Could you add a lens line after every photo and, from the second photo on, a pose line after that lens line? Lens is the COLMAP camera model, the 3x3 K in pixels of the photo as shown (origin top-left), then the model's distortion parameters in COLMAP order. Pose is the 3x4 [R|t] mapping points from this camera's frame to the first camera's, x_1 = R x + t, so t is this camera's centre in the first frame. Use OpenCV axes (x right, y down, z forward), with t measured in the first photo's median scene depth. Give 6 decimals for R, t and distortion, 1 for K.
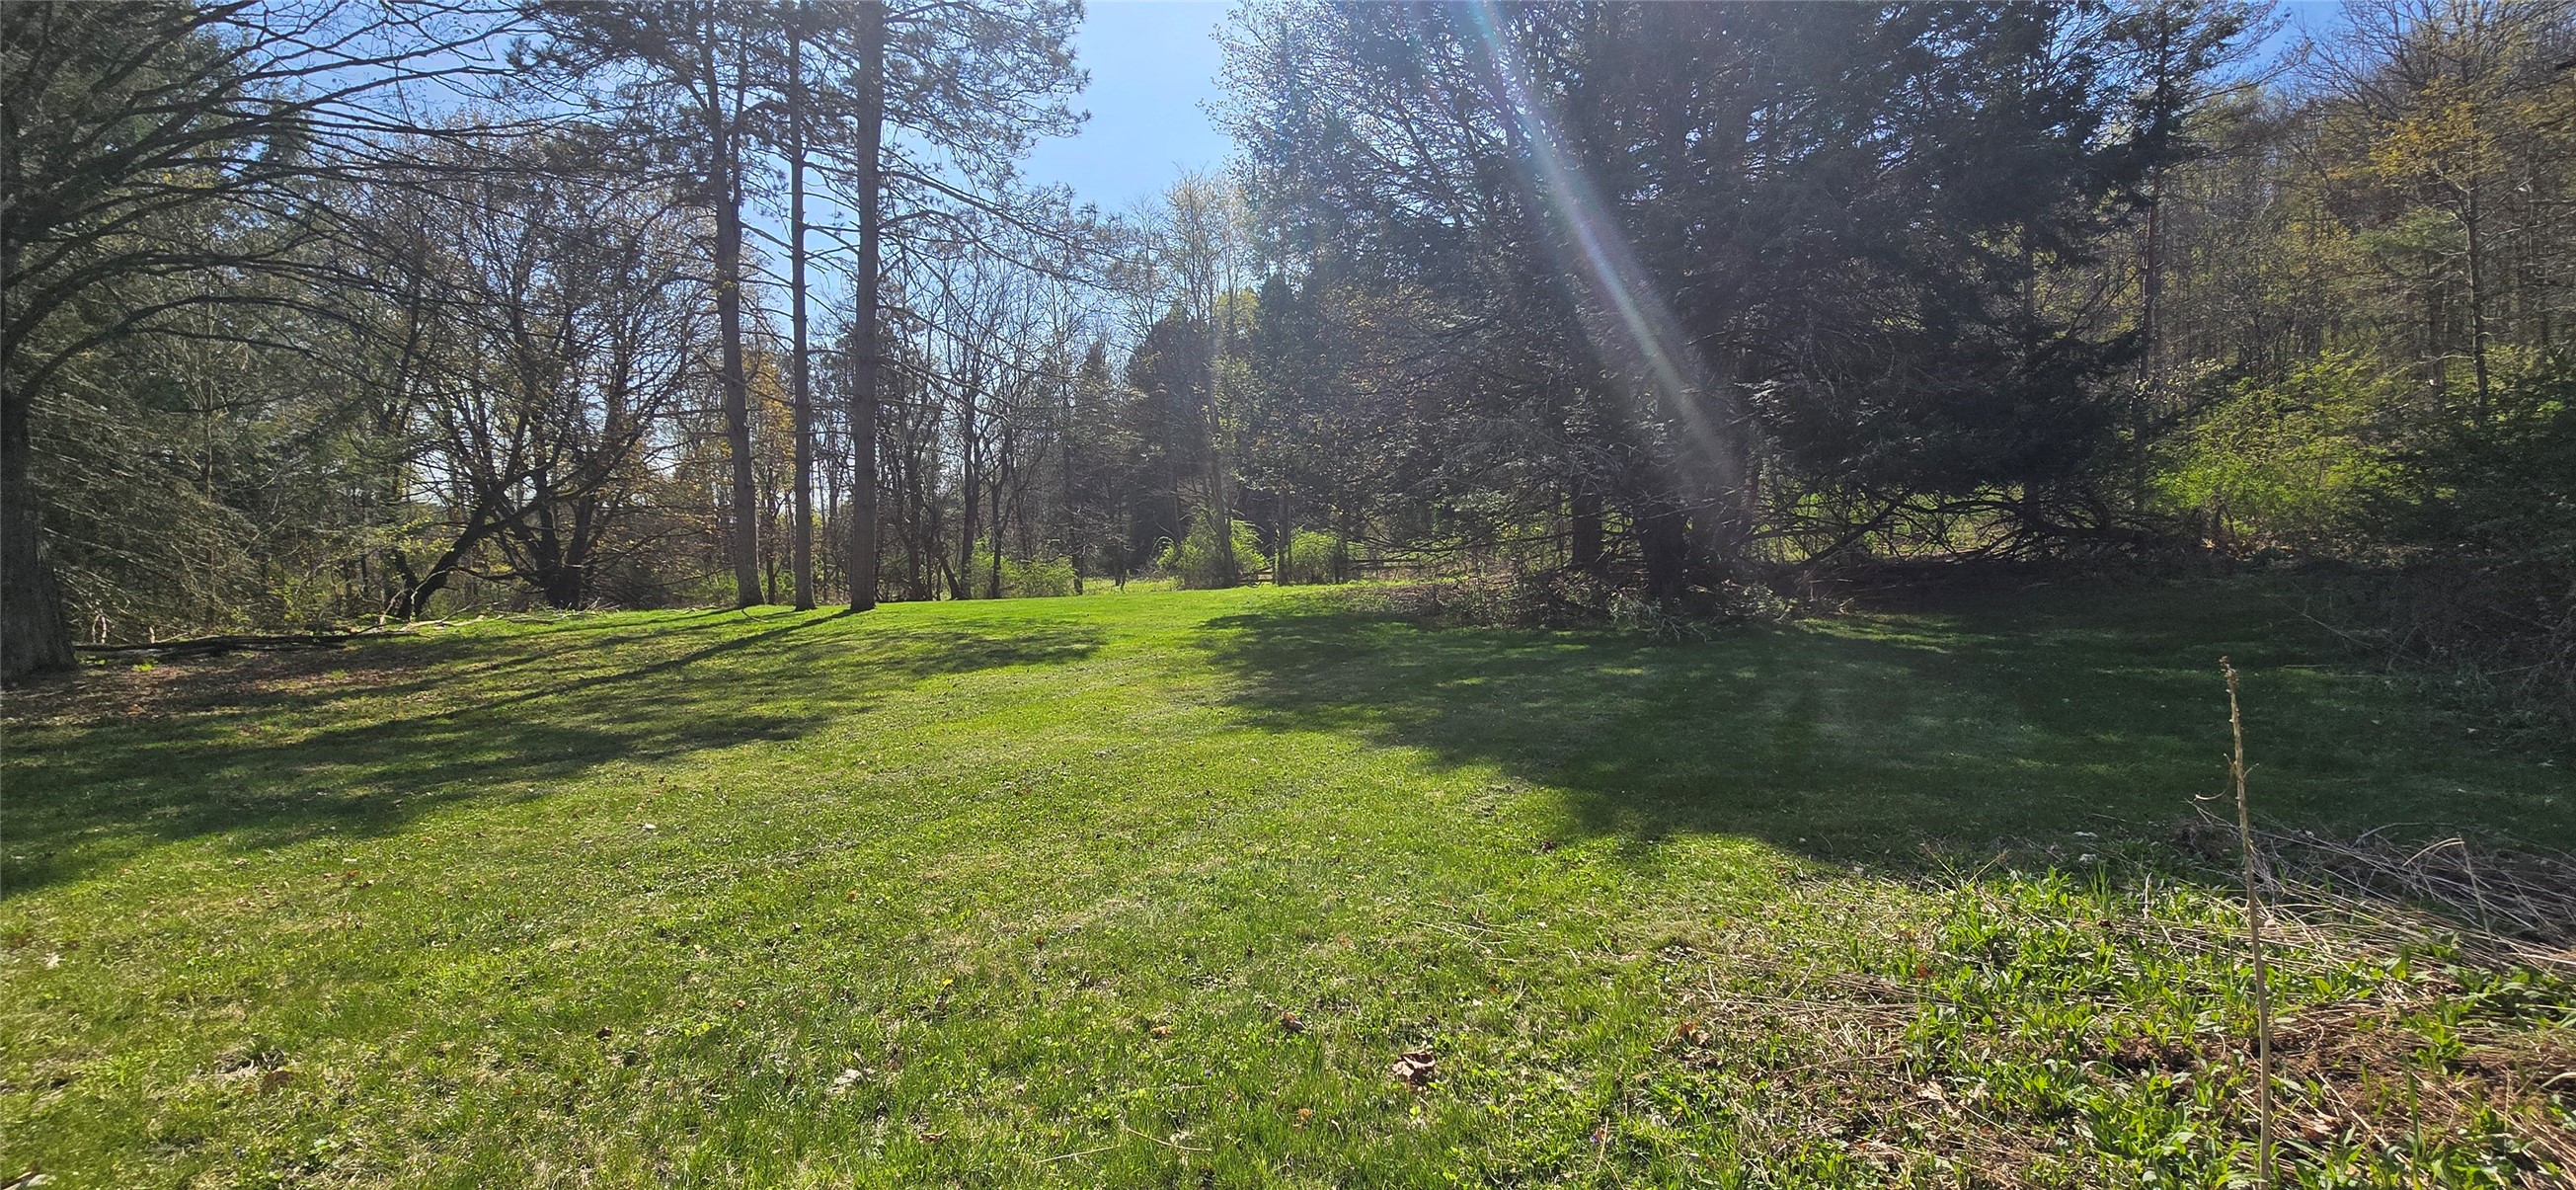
lens RADIAL K [[1061.0, 0, 1294.3], [0, 1061.0, 600.6], [0, 0, 1]] dist [-0.001409, -0.000084]
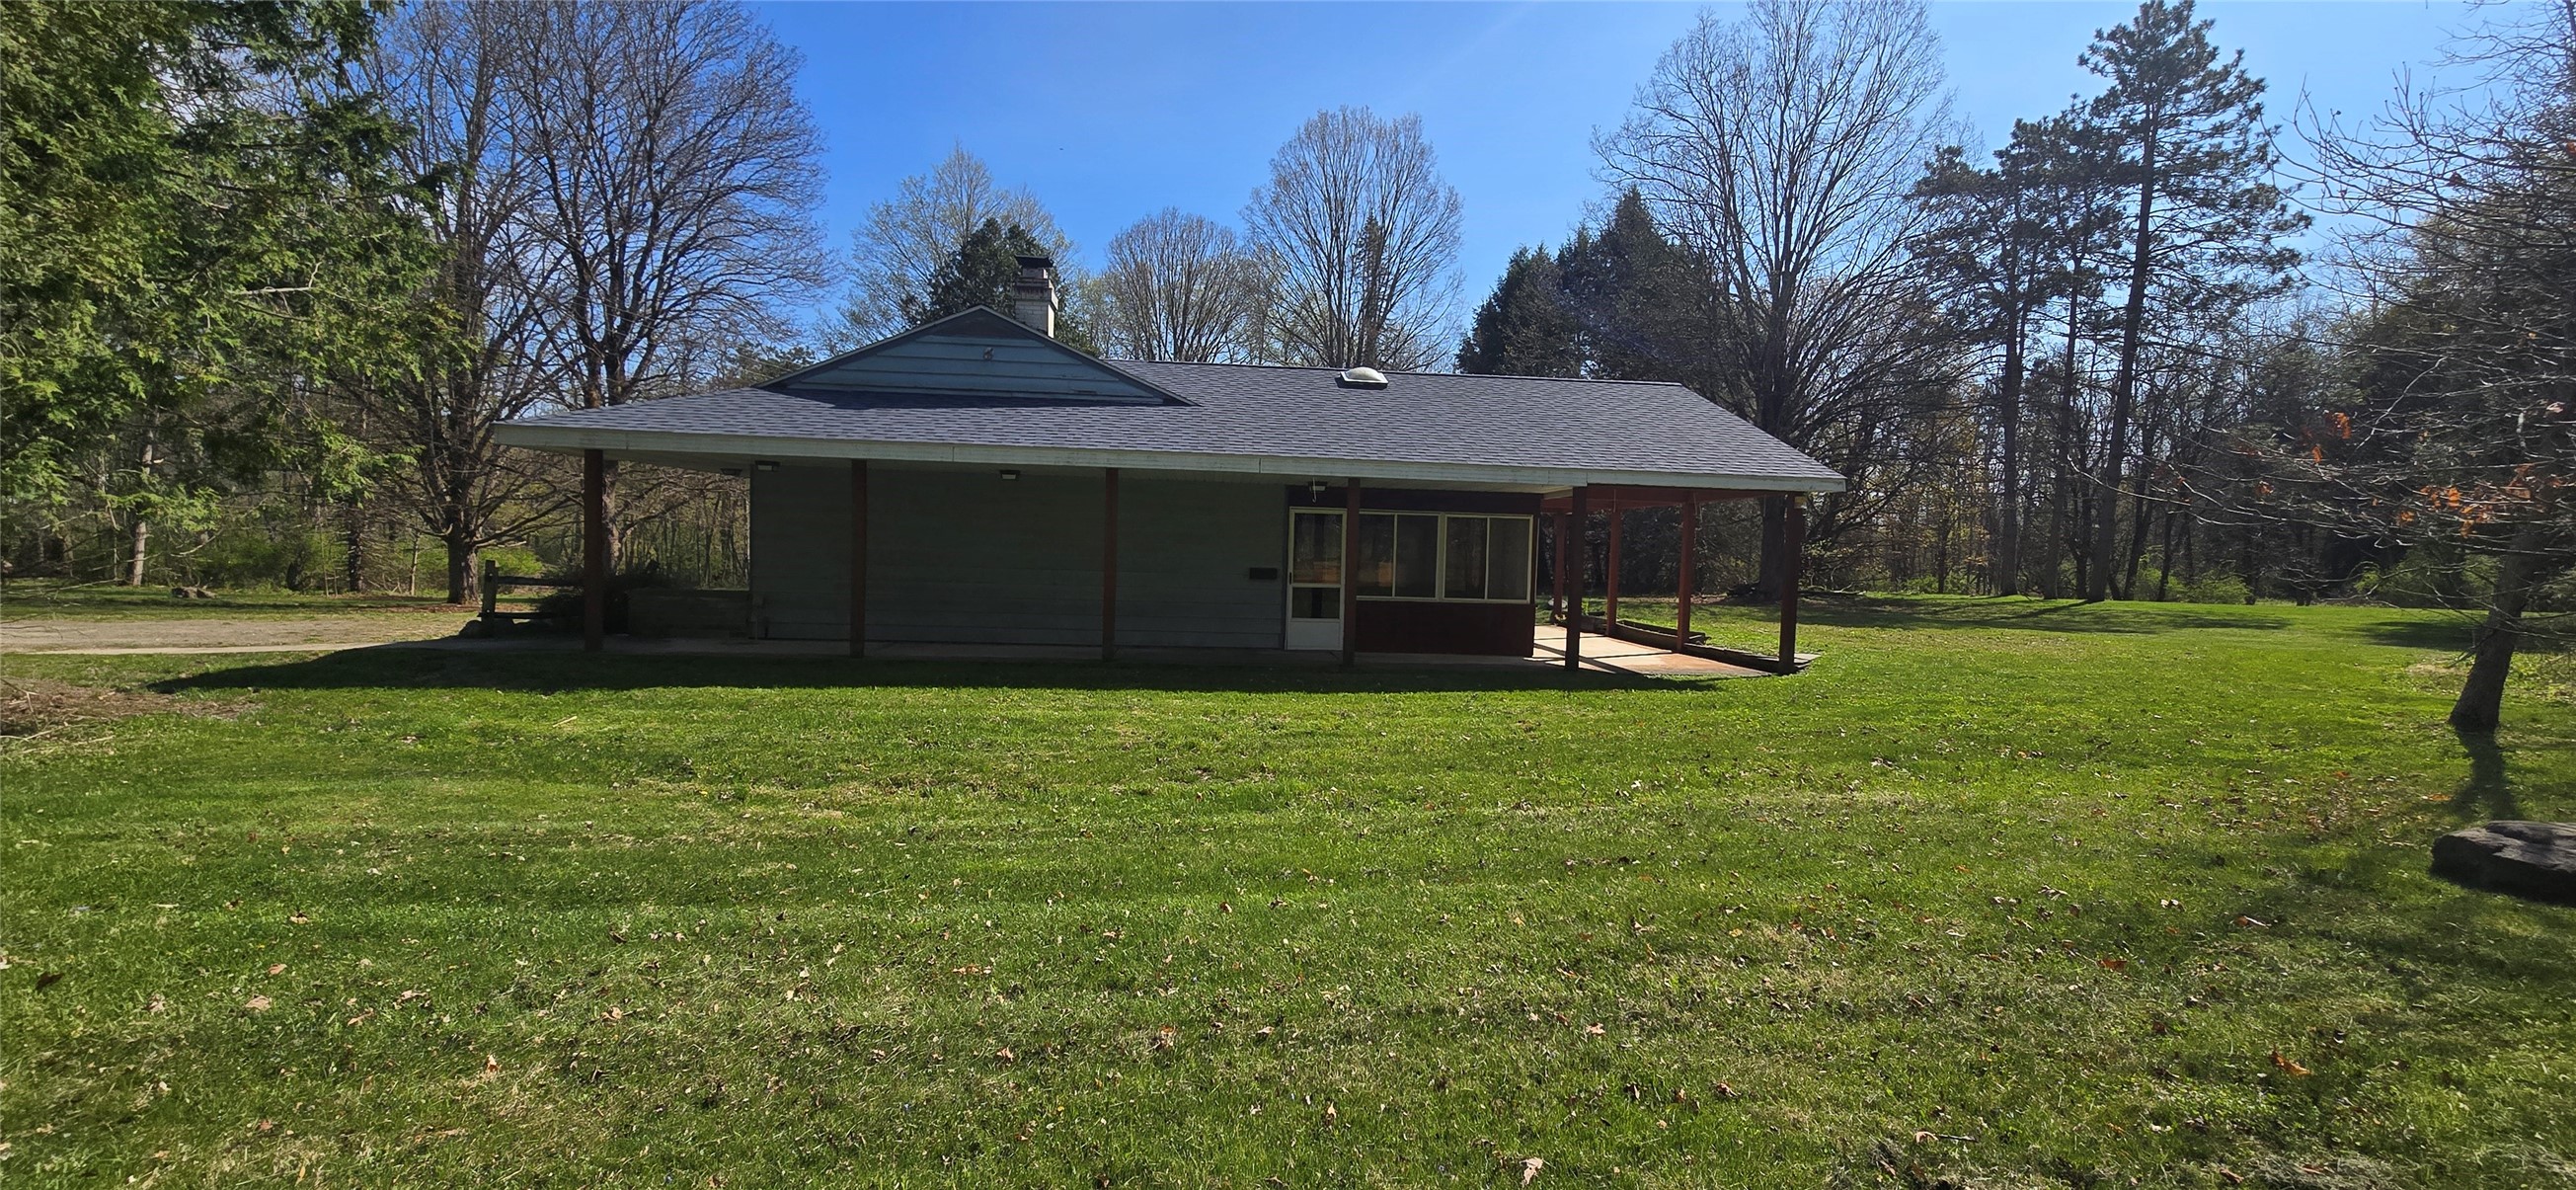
lens RADIAL K [[1061.0, 0, 1294.3], [0, 1061.0, 600.6], [0, 0, 1]] dist [-0.001409, -0.000084]
pose [[0.600391, 0.068107, -0.796802, 0.080024], [-0.071098, 0.996967, 0.031644, 0.020541], [0.796540, 0.037652, 0.603412, -0.482531]]
